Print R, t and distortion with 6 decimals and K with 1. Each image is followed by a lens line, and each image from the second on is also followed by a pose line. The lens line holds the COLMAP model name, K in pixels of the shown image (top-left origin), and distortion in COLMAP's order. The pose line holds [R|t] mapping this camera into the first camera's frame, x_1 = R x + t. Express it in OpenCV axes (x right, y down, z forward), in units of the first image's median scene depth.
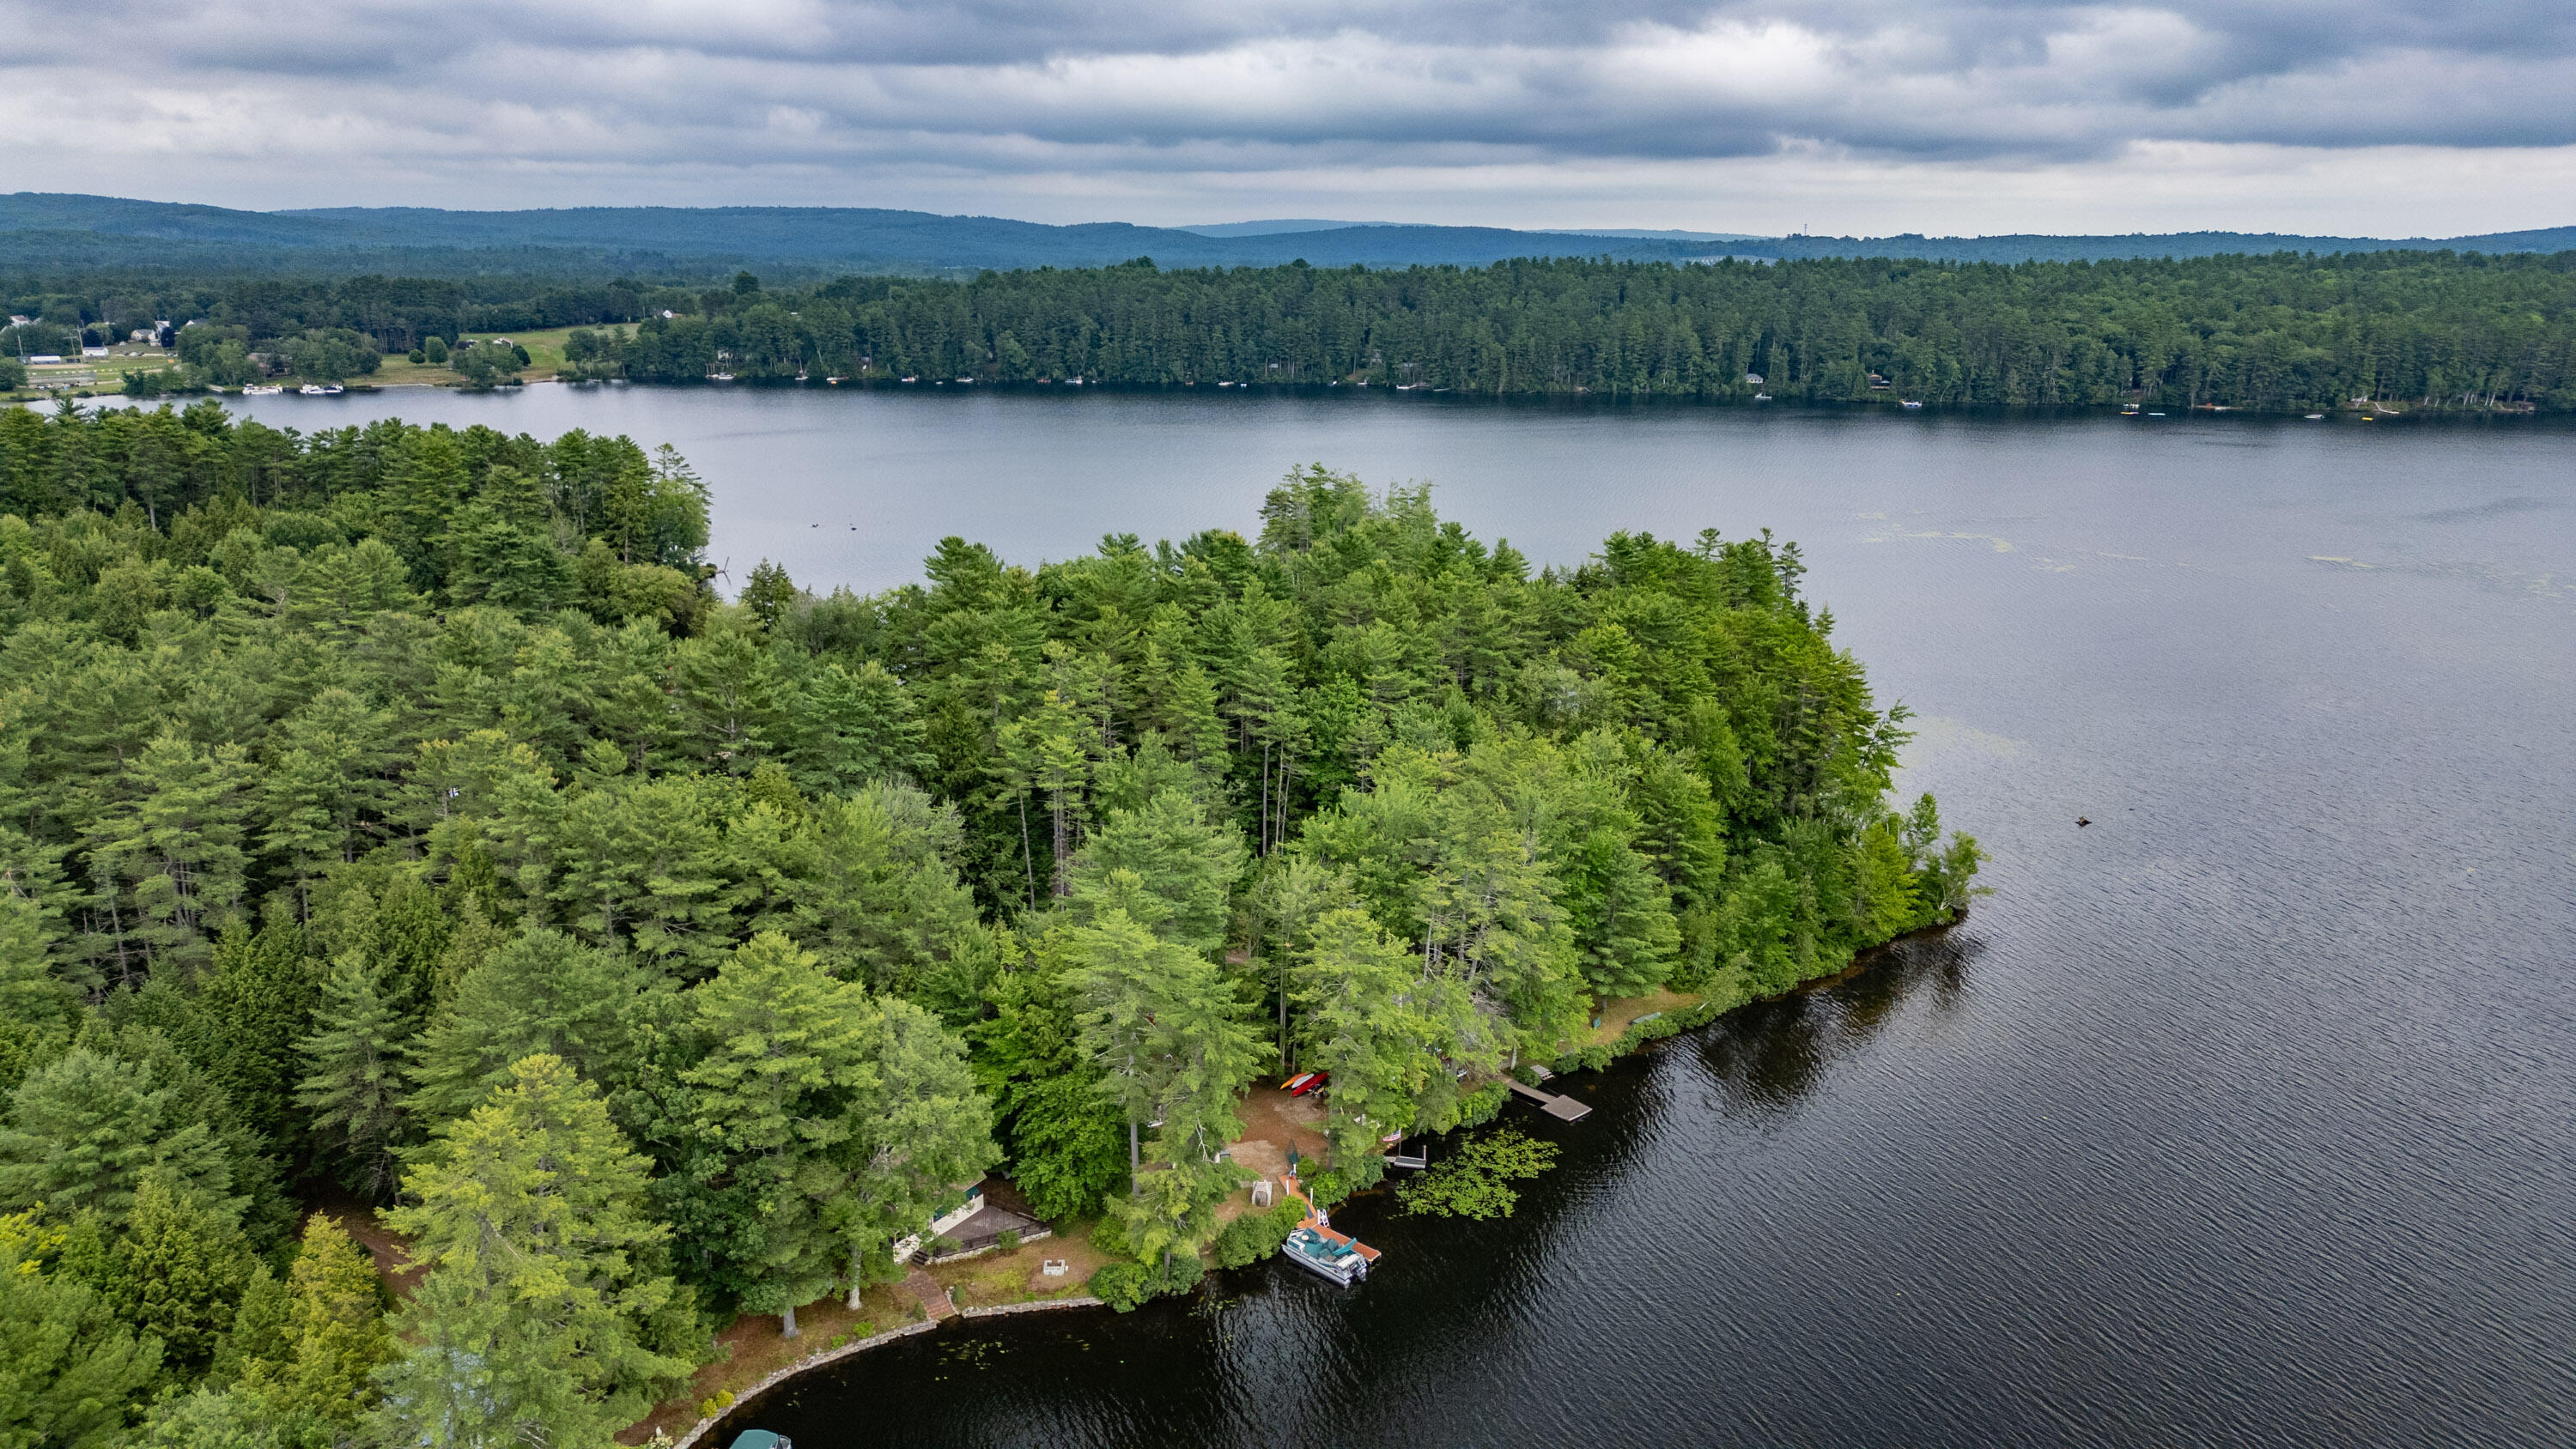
lens RADIAL K [[1807.7, 0, 1299.8], [0, 1807.7, 710.5], [0, 0, 1]] dist [0.075068, -0.074675]
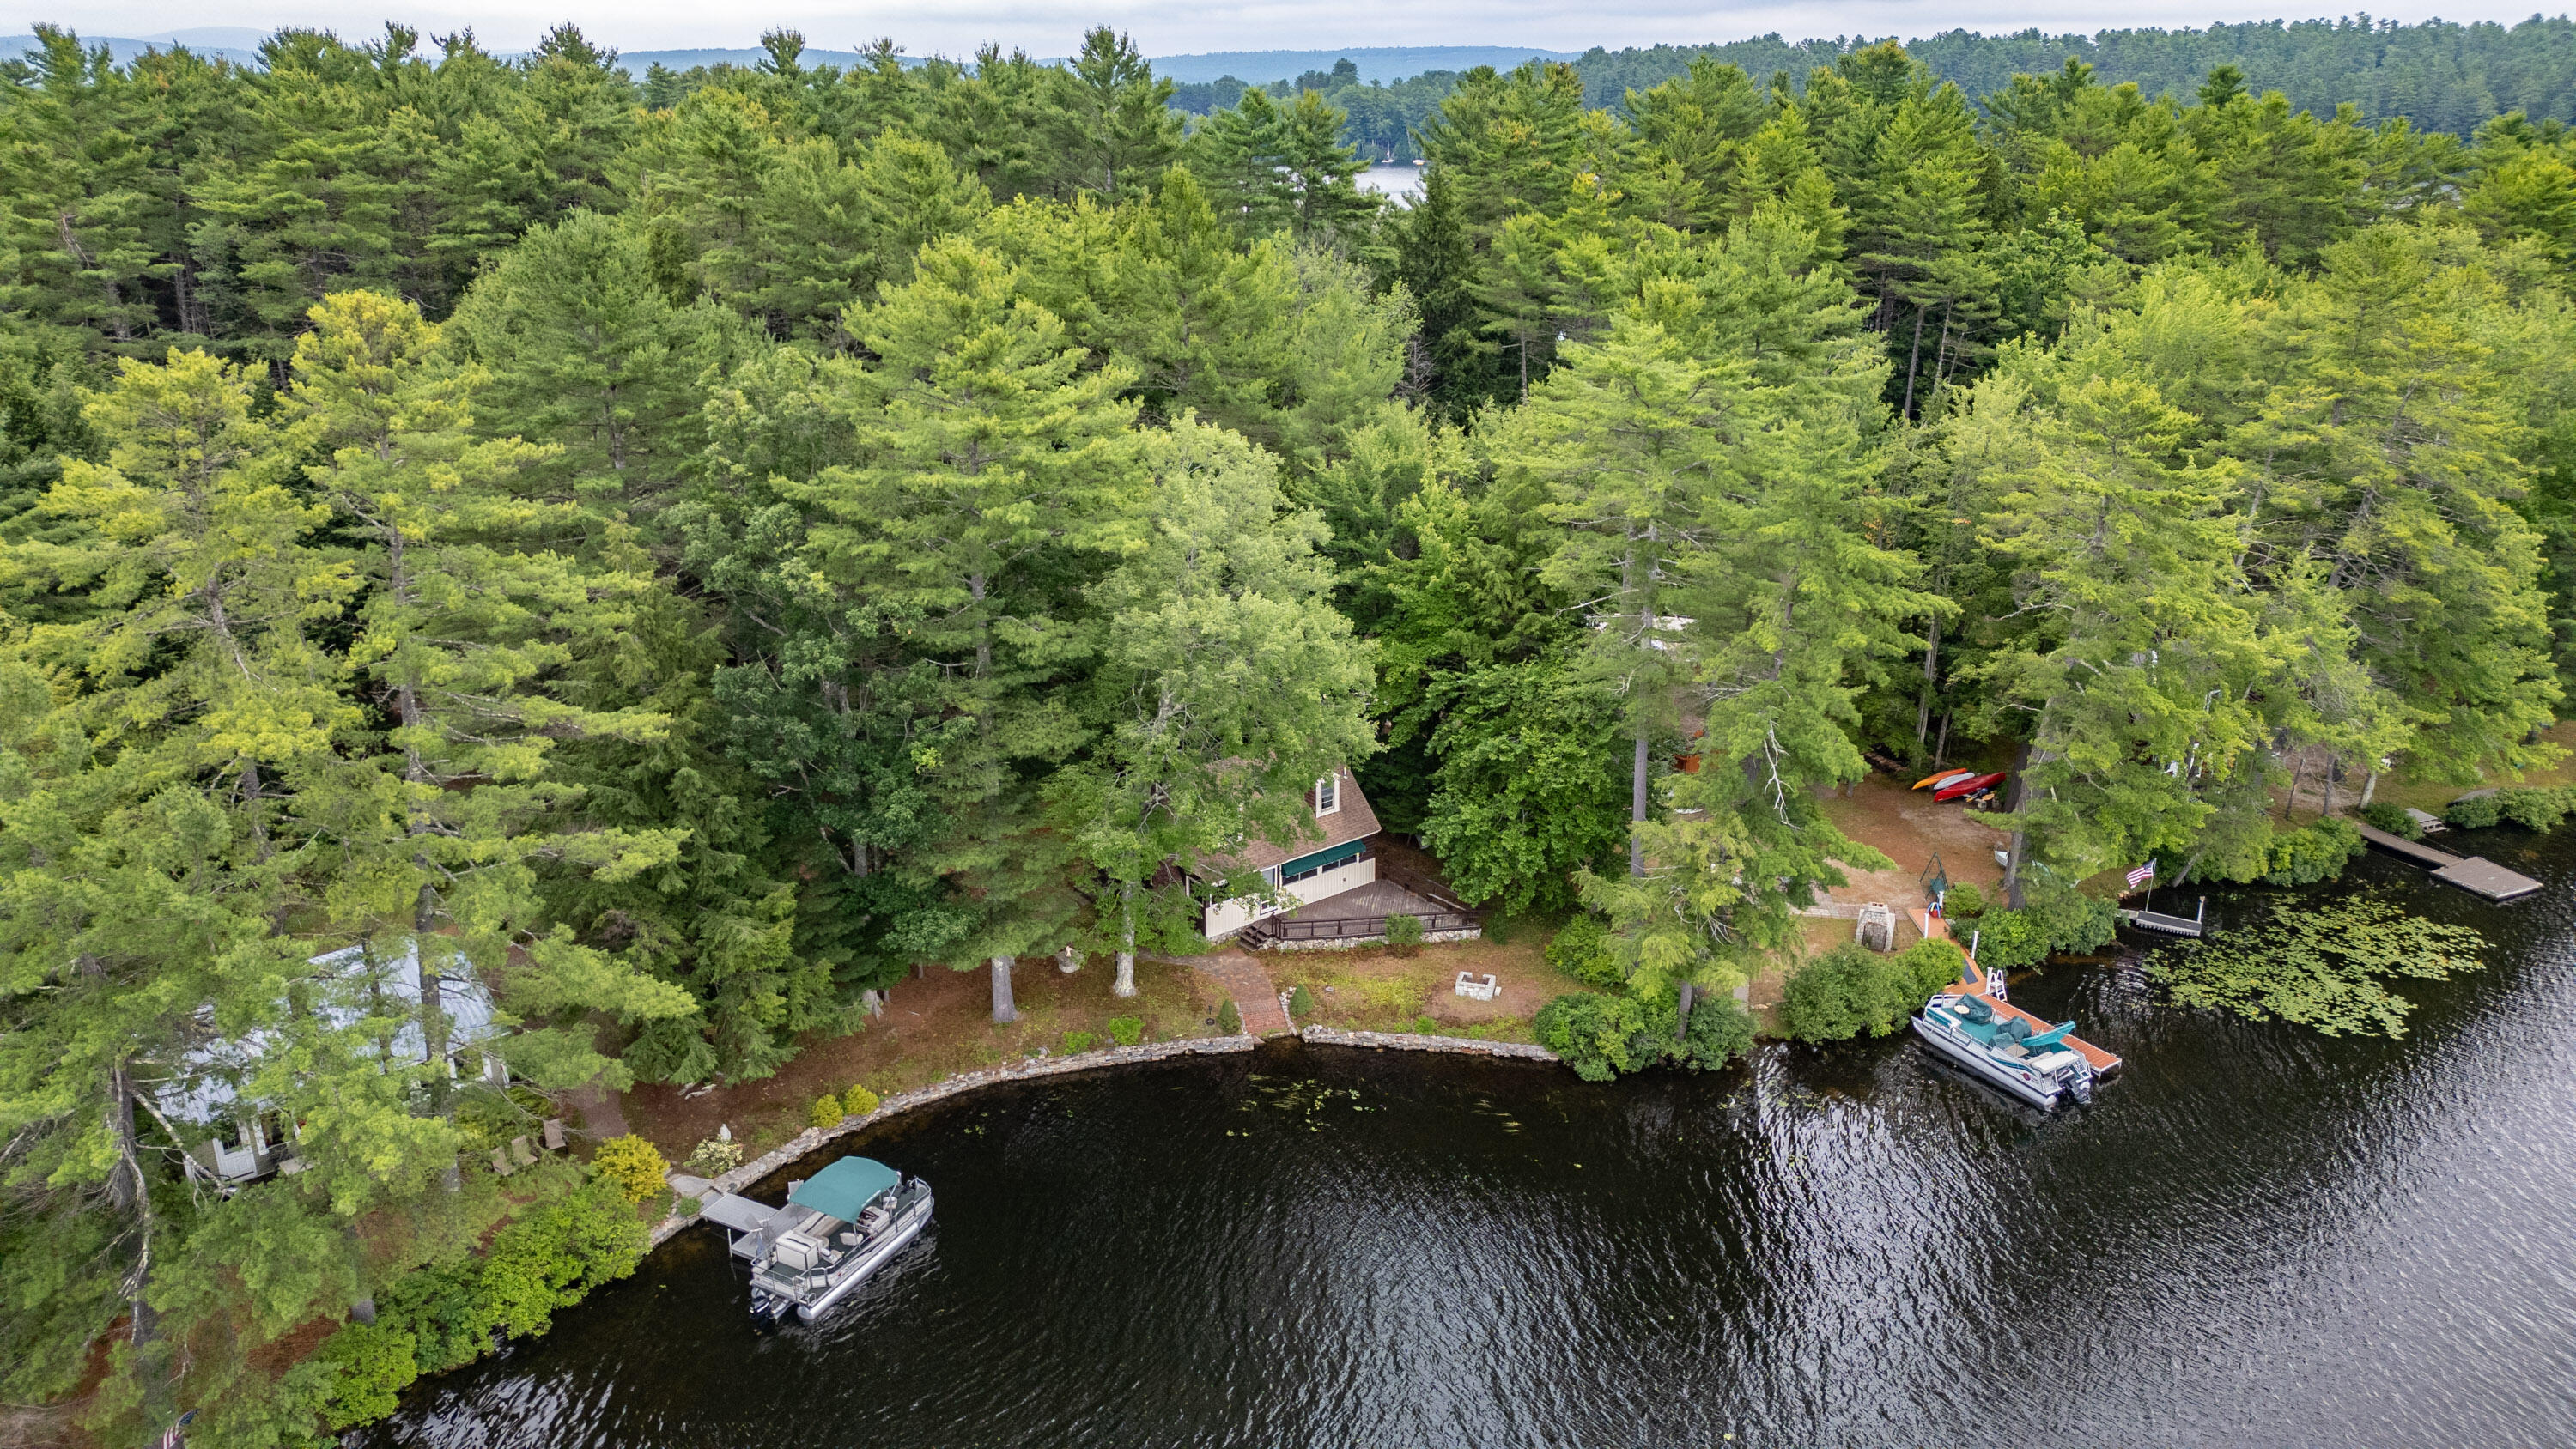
lens RADIAL K [[1807.7, 0, 1291.8], [0, 1807.7, 726.9], [0, 0, 1]] dist [0.075068, -0.074675]
pose [[0.947654, 0.095190, -0.304780, -0.022817], [-0.069538, 0.993144, 0.093967, 0.146091], [0.311635, -0.067855, 0.947776, 0.379473]]
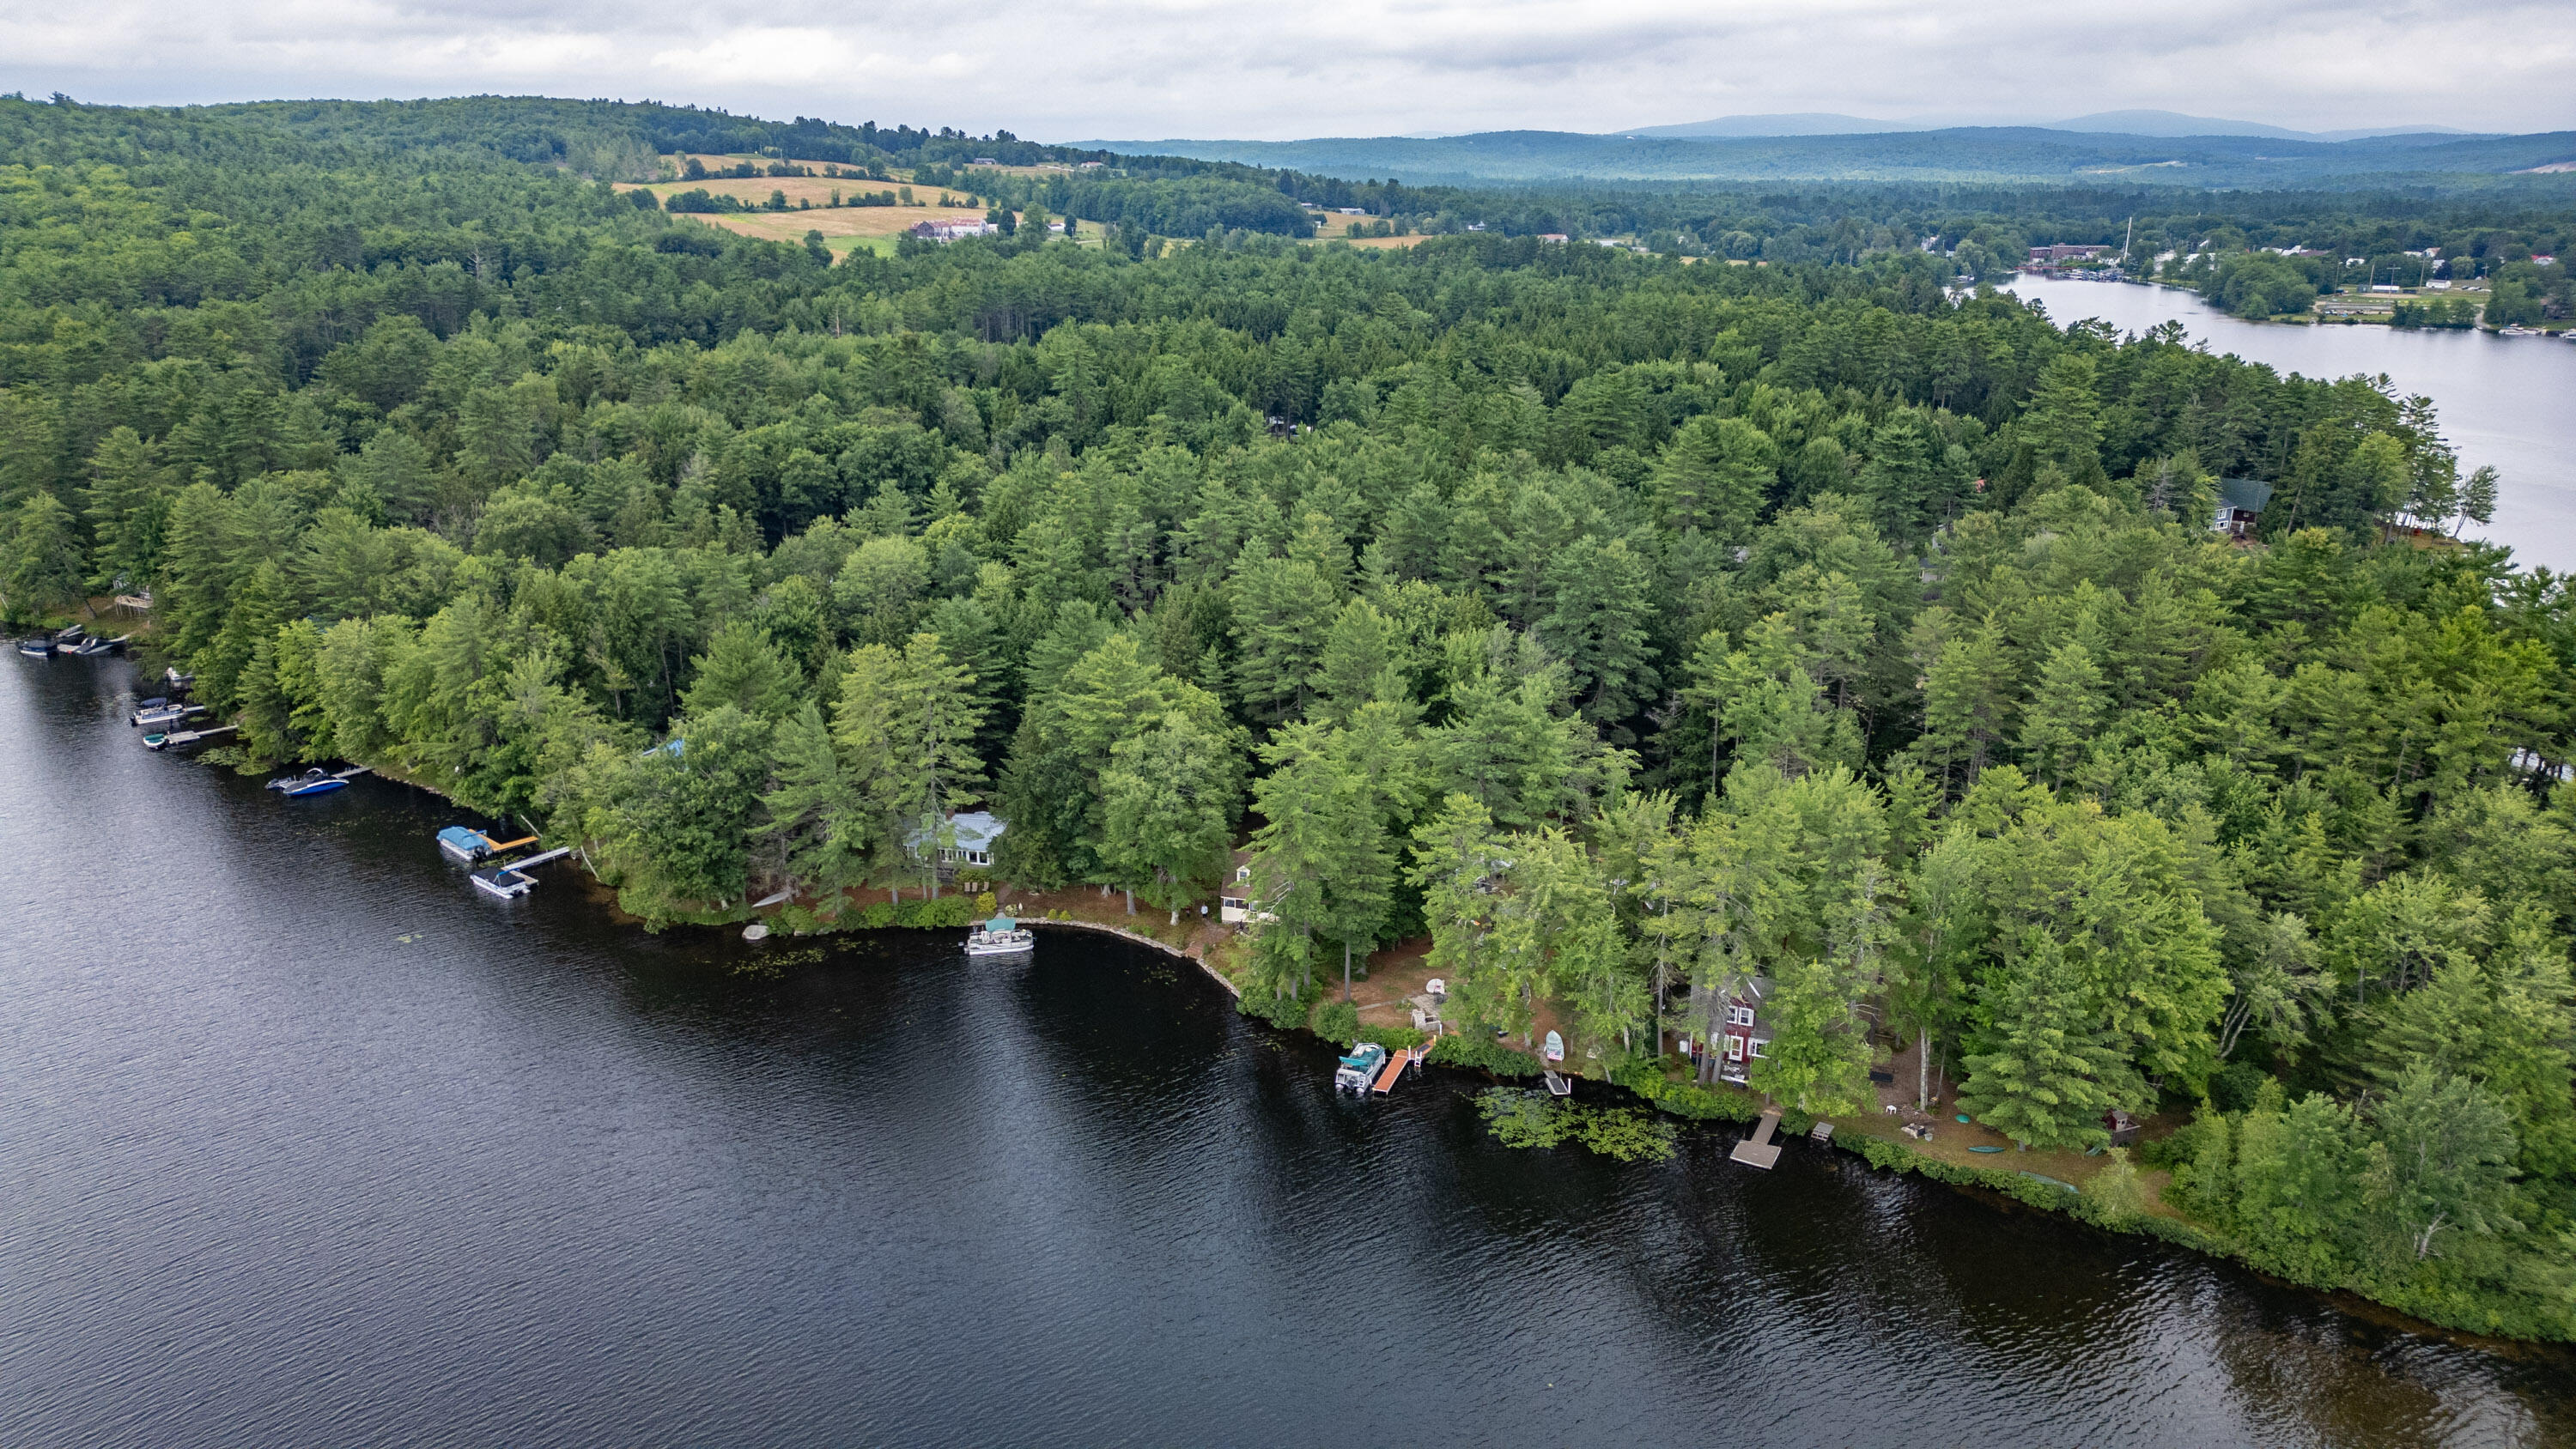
lens RADIAL K [[1807.7, 0, 1291.5], [0, 1807.7, 724.8], [0, 0, 1]] dist [0.075068, -0.074675]
pose [[0.315760, 0.275637, -0.907921, 0.807817], [-0.239231, 0.949089, 0.204935, -0.105869], [0.918185, 0.152493, 0.365625, 0.423336]]
